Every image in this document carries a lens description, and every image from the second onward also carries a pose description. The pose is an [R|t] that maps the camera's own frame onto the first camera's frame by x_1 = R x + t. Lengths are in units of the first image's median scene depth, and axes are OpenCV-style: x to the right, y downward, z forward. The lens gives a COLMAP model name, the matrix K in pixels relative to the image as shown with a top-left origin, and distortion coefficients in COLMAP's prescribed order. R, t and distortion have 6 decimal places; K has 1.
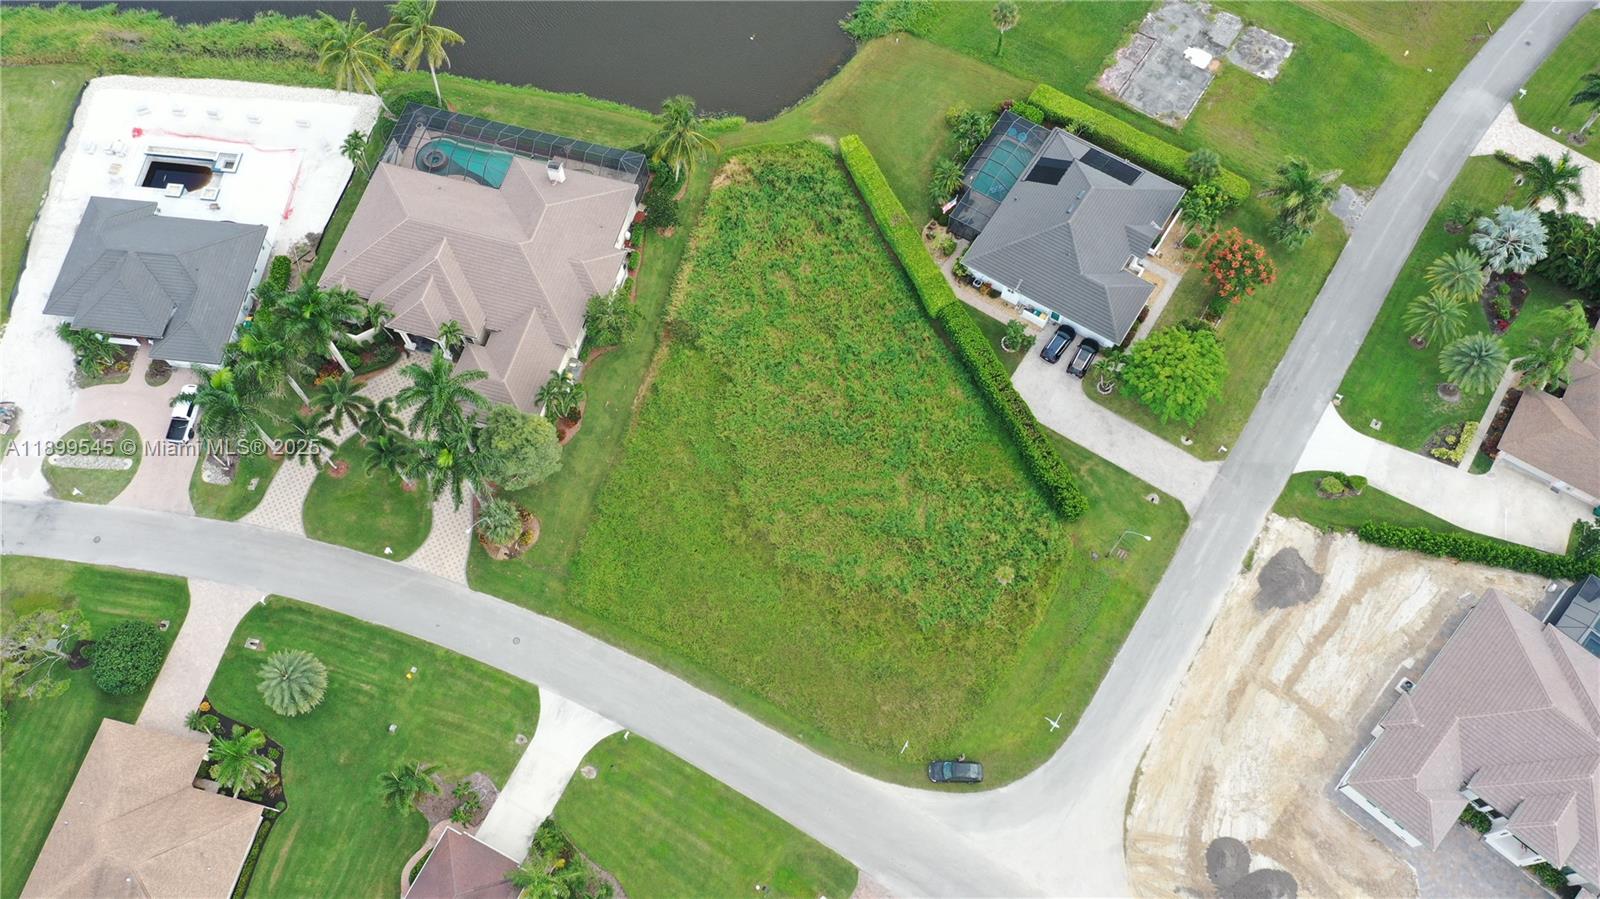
lens RADIAL K [[1261.7, 0, 798.9], [0, 1261.7, 450.6], [0, 0, 1]] dist [0.001753, 0.005573]
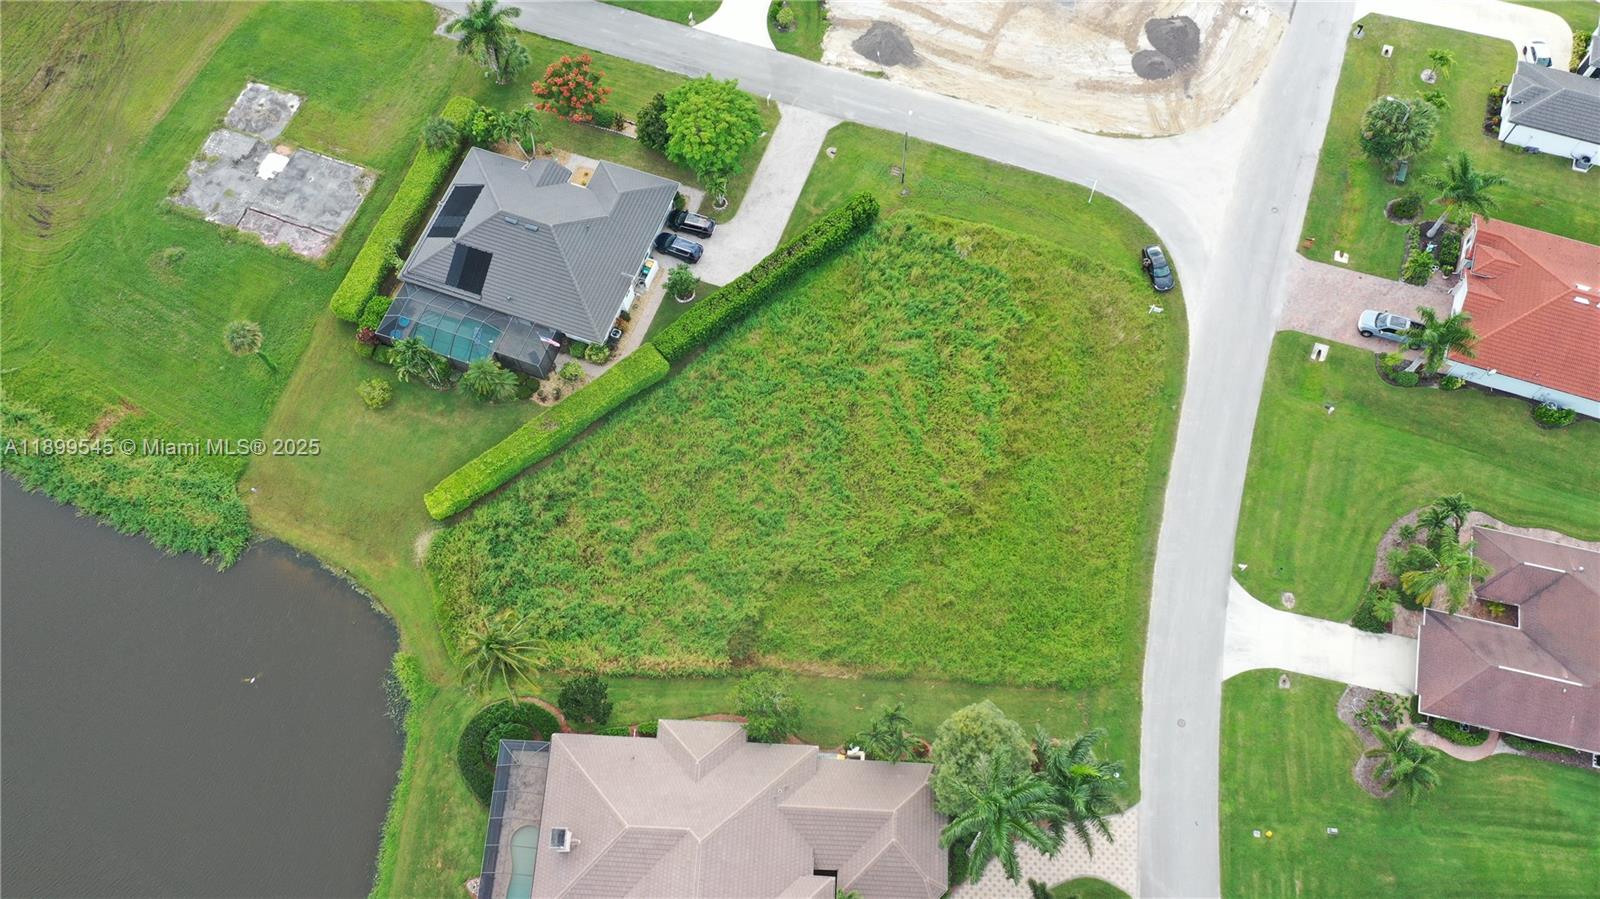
lens RADIAL K [[1261.7, 0, 796.6], [0, 1261.7, 449.9], [0, 0, 1]] dist [0.001753, 0.005573]
pose [[-0.221945, -0.879095, 0.421820, -0.346654], [0.901068, -0.019612, 0.433234, -0.426849], [-0.372581, 0.476243, 0.796478, 0.317158]]
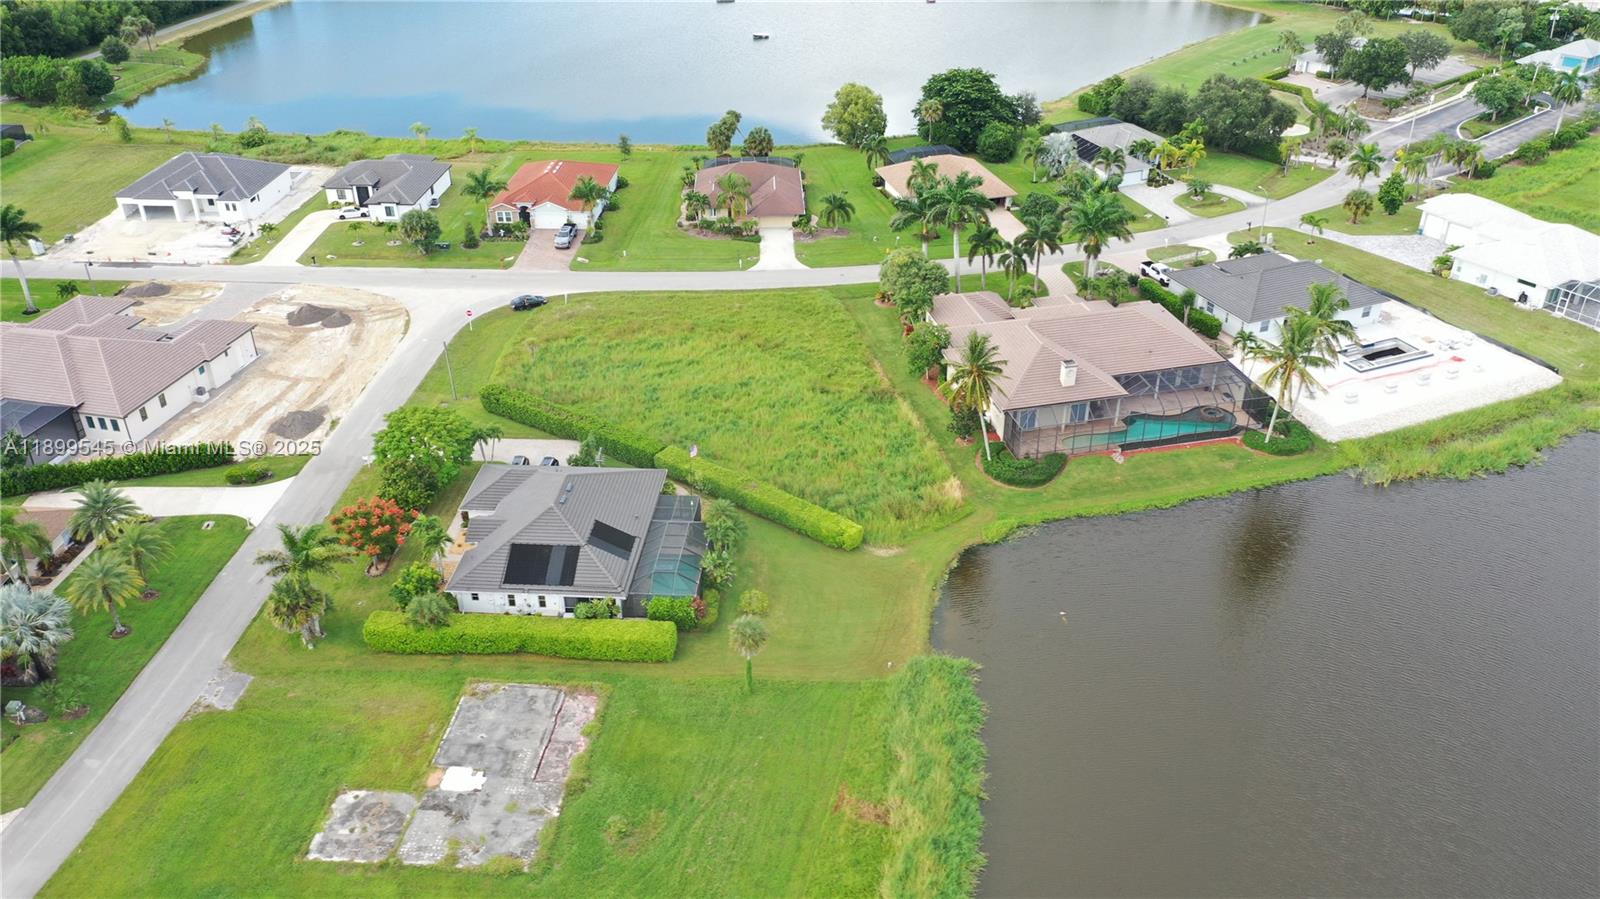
lens RADIAL K [[1261.7, 0, 799.9], [0, 1261.7, 450.1], [0, 0, 1]] dist [0.001753, 0.005573]
pose [[-0.874771, 0.273022, -0.400293, 0.438473], [-0.428366, -0.049675, 0.902239, -1.103999], [0.226446, 0.960724, 0.160408, 0.906019]]
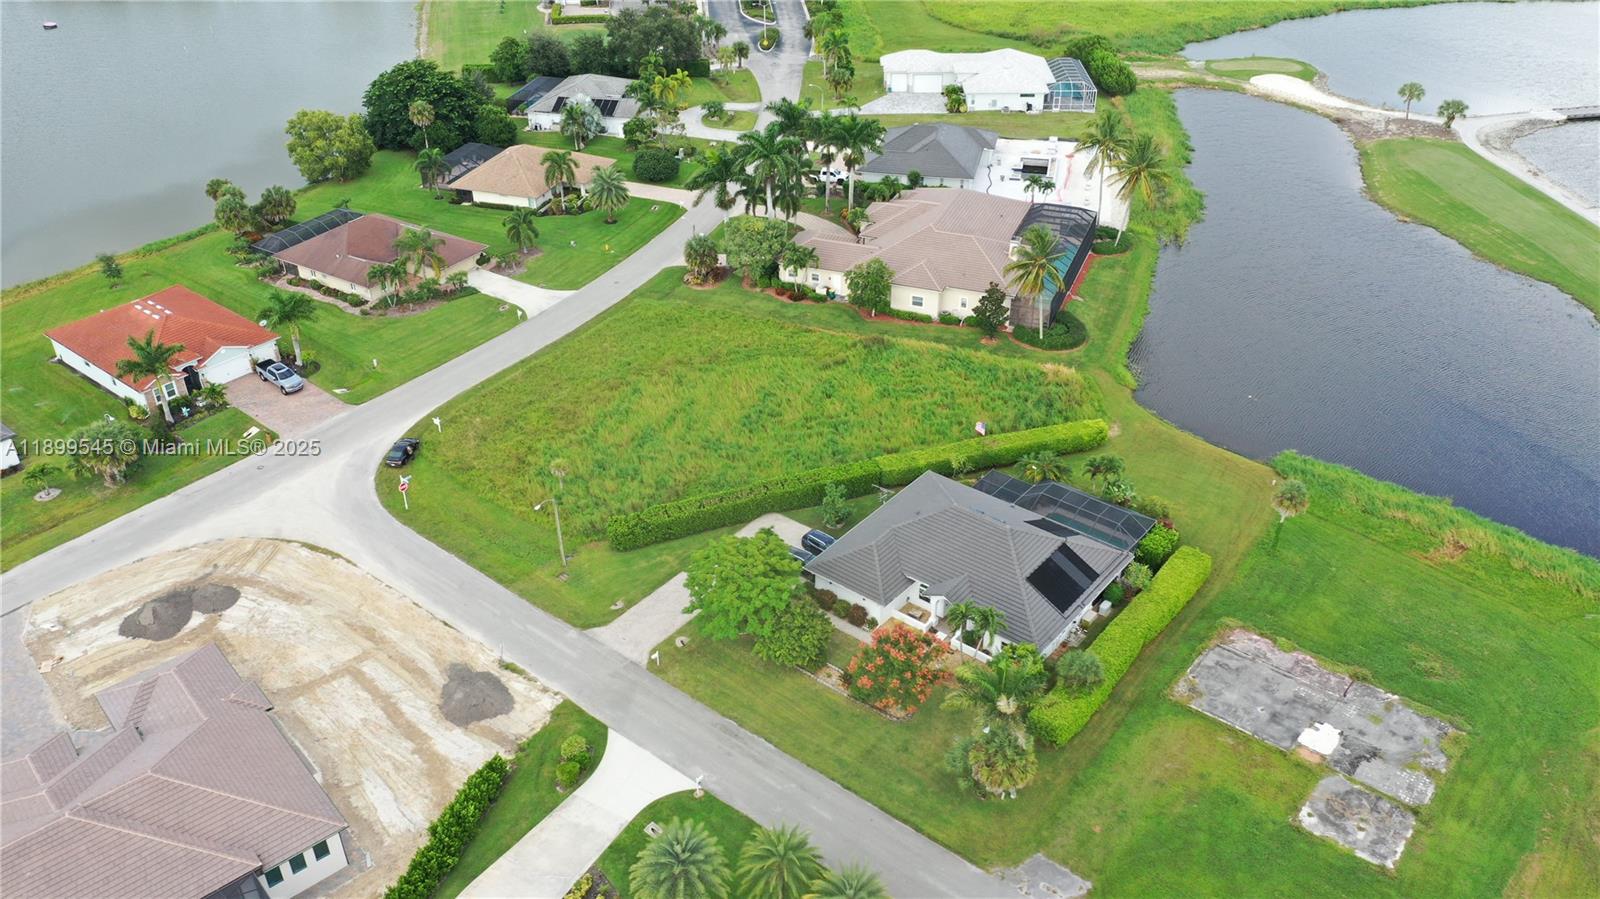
lens RADIAL K [[1261.7, 0, 803.9], [0, 1261.7, 450.9], [0, 0, 1]] dist [0.001753, 0.005573]
pose [[-0.100342, 0.557755, -0.823918, 0.907550], [-0.901311, 0.299767, 0.312695, -0.371866], [0.421390, 0.773983, 0.472631, 0.564836]]
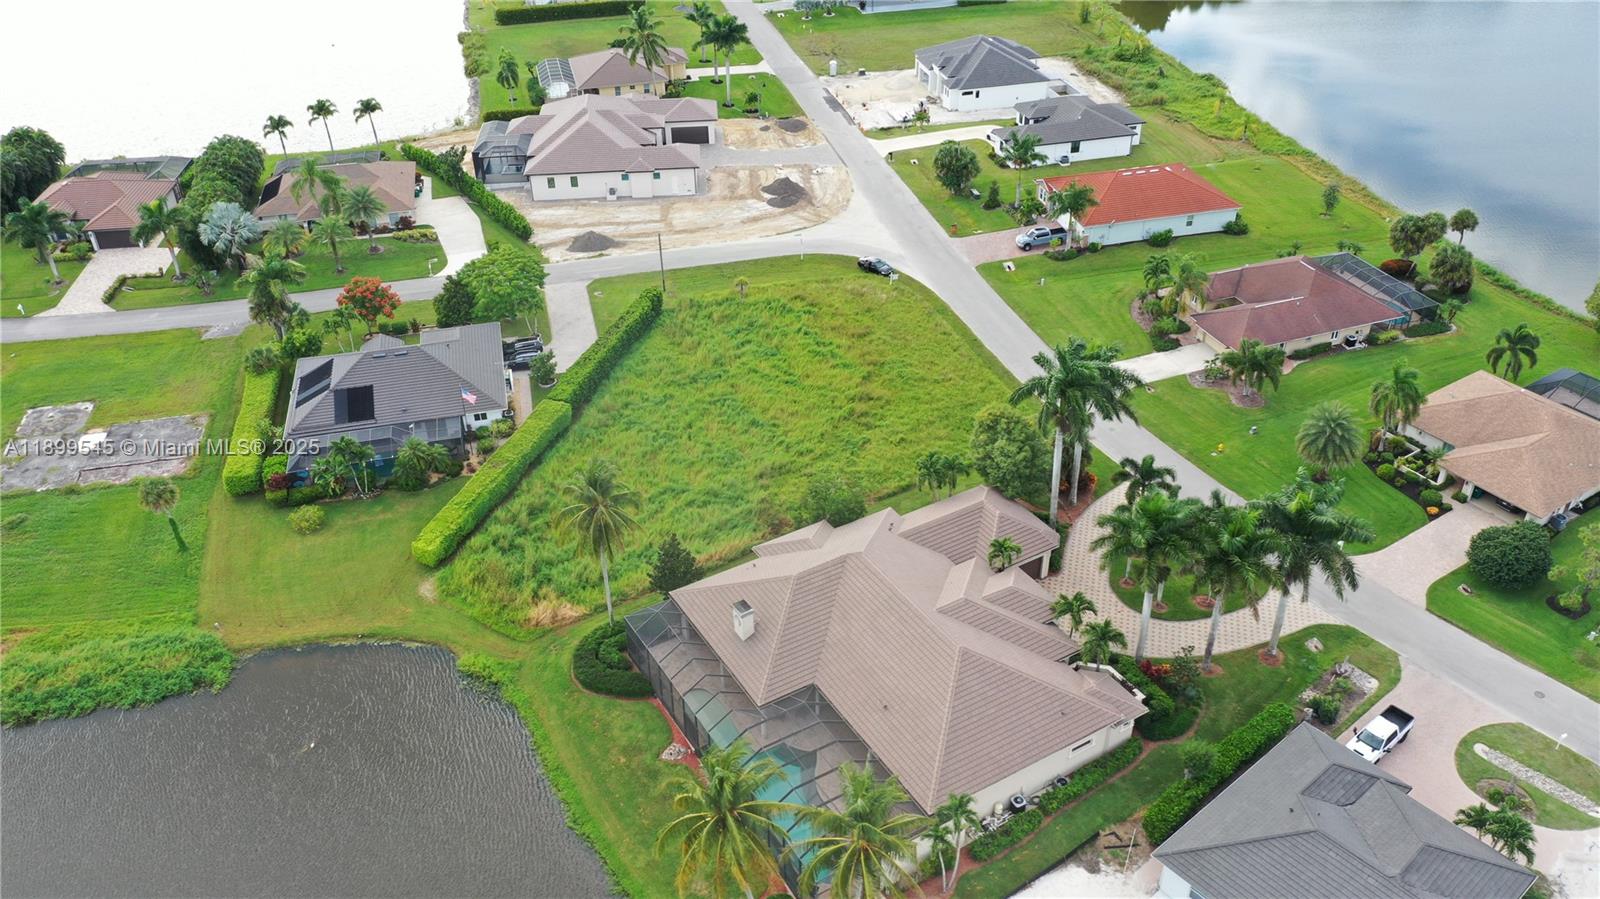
lens RADIAL K [[1261.7, 0, 800.5], [0, 1261.7, 449.2], [0, 0, 1]] dist [0.001753, 0.005573]
pose [[-0.727220, -0.350316, 0.590279, -0.624282], [0.639164, -0.032090, 0.768401, -0.769032], [-0.250241, 0.936082, 0.247246, 0.785934]]
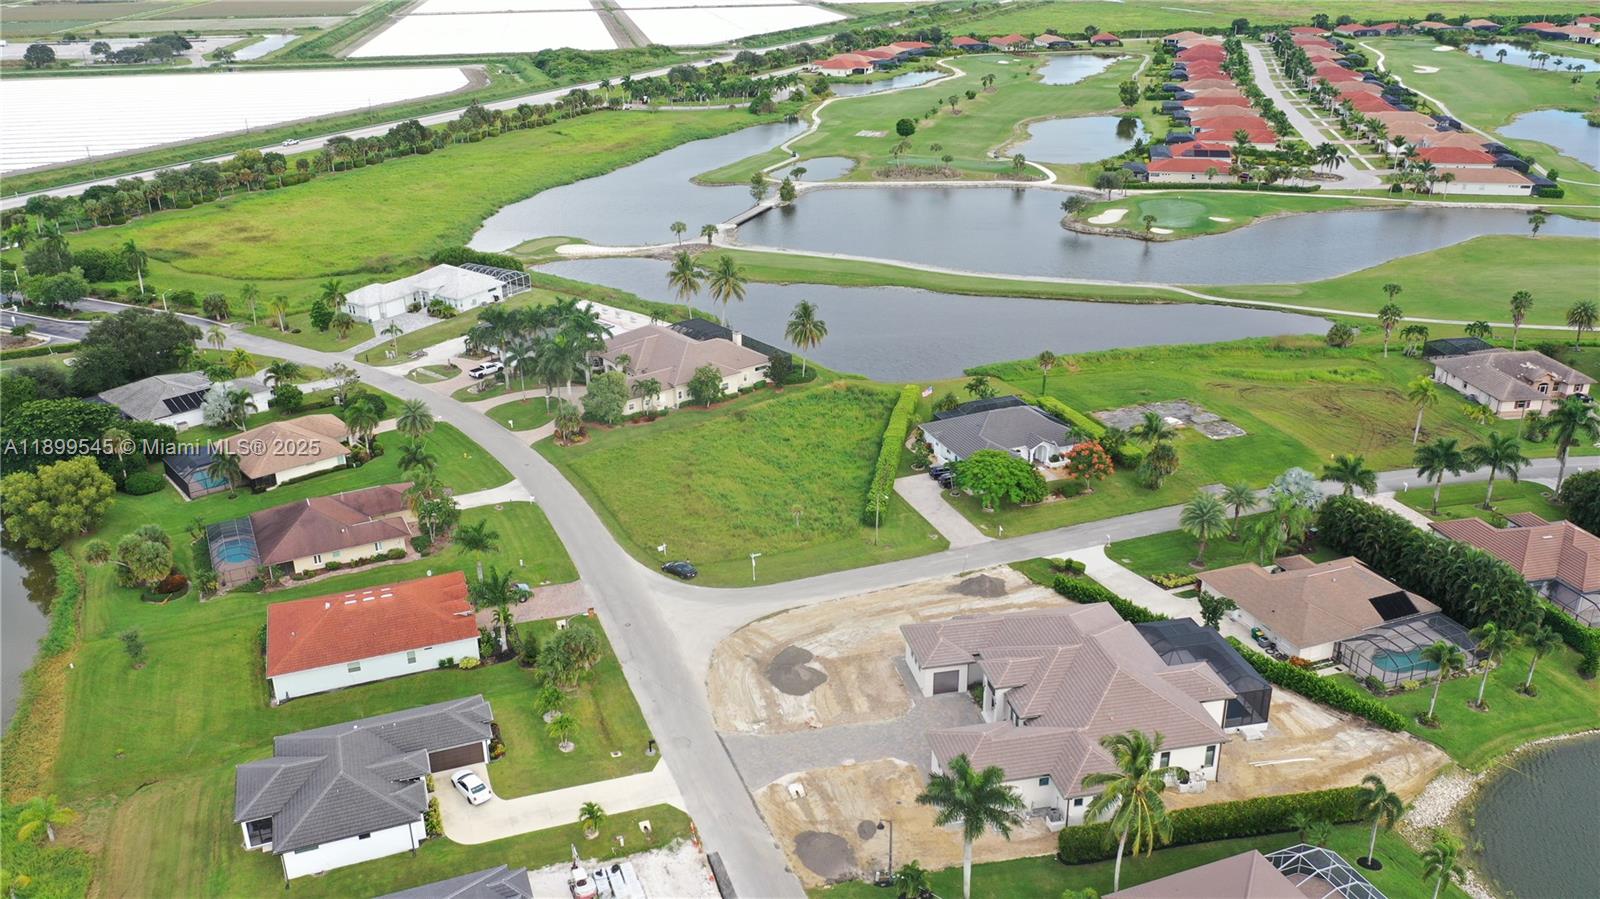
lens RADIAL K [[1261.7, 0, 798.8], [0, 1261.7, 450.1], [0, 0, 1]] dist [0.001753, 0.005573]
pose [[0.807856, 0.236773, -0.539728, 0.853470], [-0.537952, 0.670342, -0.511126, 0.724985], [0.240782, 0.703264, 0.668912, 0.016334]]
